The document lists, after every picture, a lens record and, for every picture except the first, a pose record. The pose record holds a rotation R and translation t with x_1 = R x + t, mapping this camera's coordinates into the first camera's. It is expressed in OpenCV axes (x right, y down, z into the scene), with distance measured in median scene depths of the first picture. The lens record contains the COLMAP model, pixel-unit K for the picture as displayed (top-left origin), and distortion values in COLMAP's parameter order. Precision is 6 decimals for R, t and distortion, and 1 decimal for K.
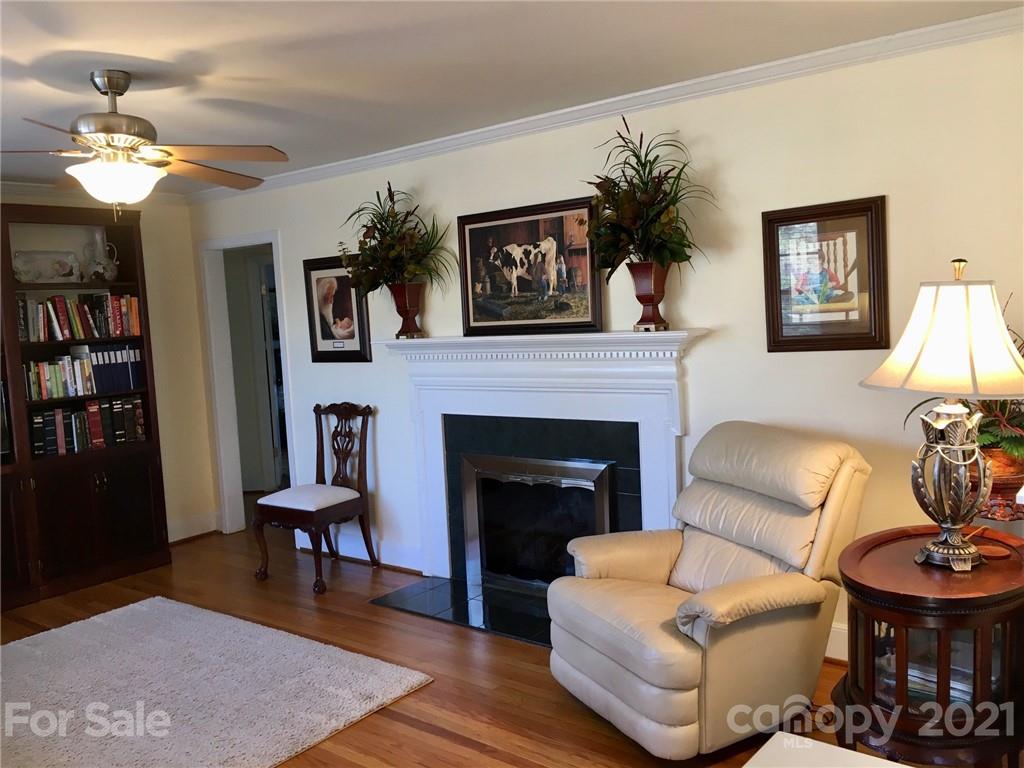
lens RADIAL K [[887.5, 0, 504.5], [0, 887.5, 385.0], [0, 0, 1]] dist [0.093049, -0.001674]
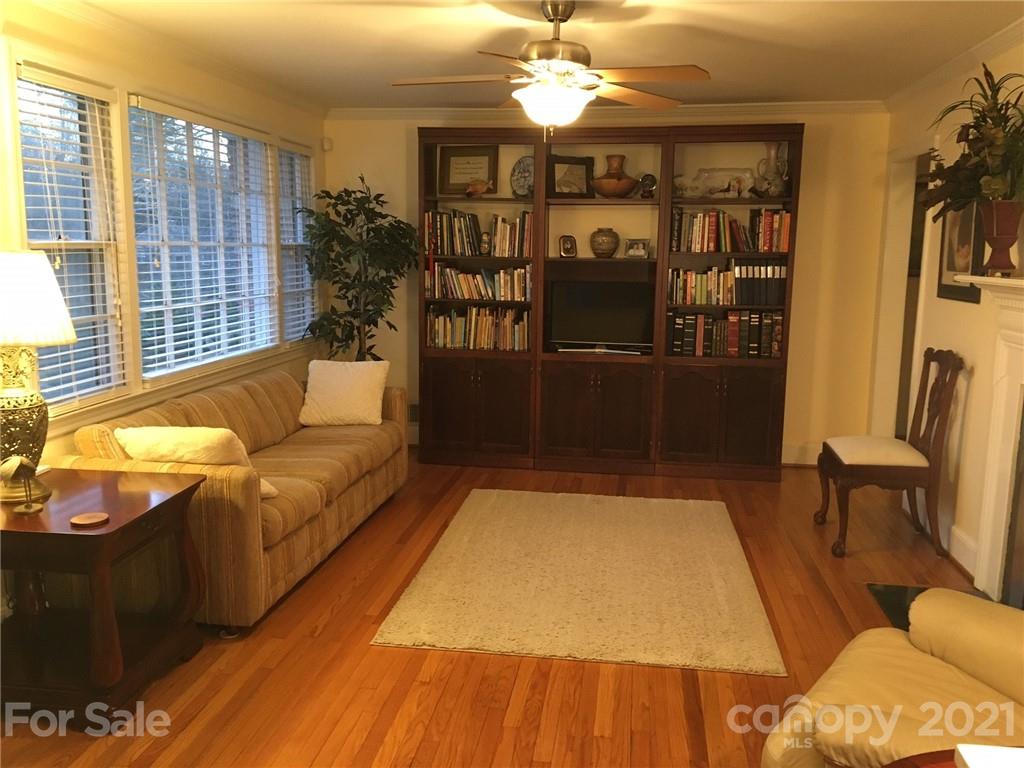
lens RADIAL K [[887.5, 0, 504.5], [0, 887.5, 385.0], [0, 0, 1]] dist [0.093049, -0.001674]
pose [[0.508202, 0.193540, -0.839210, 0.313941], [-0.119013, 0.980856, 0.154135, -0.028214], [0.852975, 0.021545, 0.521507, 0.227155]]
